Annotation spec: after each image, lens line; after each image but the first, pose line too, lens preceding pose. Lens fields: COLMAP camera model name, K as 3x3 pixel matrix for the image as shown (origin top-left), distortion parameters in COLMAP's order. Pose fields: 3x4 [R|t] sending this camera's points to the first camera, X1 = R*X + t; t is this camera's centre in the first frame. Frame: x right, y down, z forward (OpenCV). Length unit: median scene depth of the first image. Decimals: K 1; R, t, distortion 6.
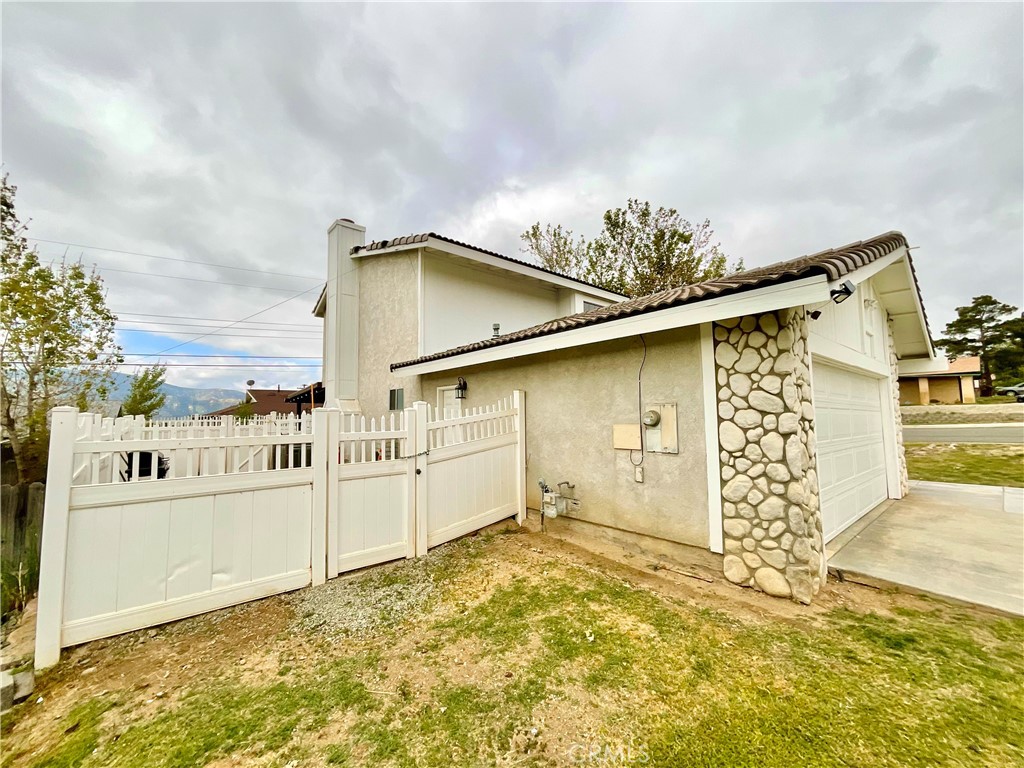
lens RADIAL K [[410.1, 0, 512.0], [0, 410.1, 384.0], [0, 0, 1]] dist [-0.005205, 0.000138]
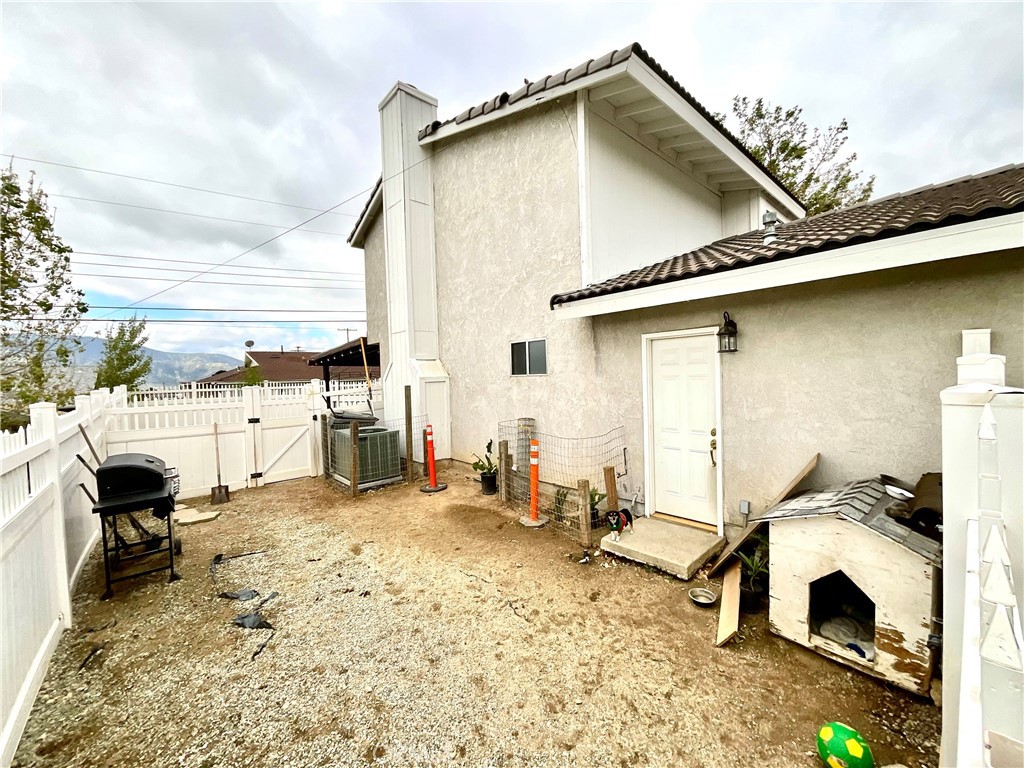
lens RADIAL K [[415.0, 0, 512.0], [0, 415.0, 384.0], [0, 0, 1]] dist [-0.001739, -0.000488]
pose [[0.999774, -0.014201, 0.015838, -0.235237], [0.012636, 0.995406, 0.094905, 0.012515], [-0.017113, -0.094684, 0.995360, 0.266647]]
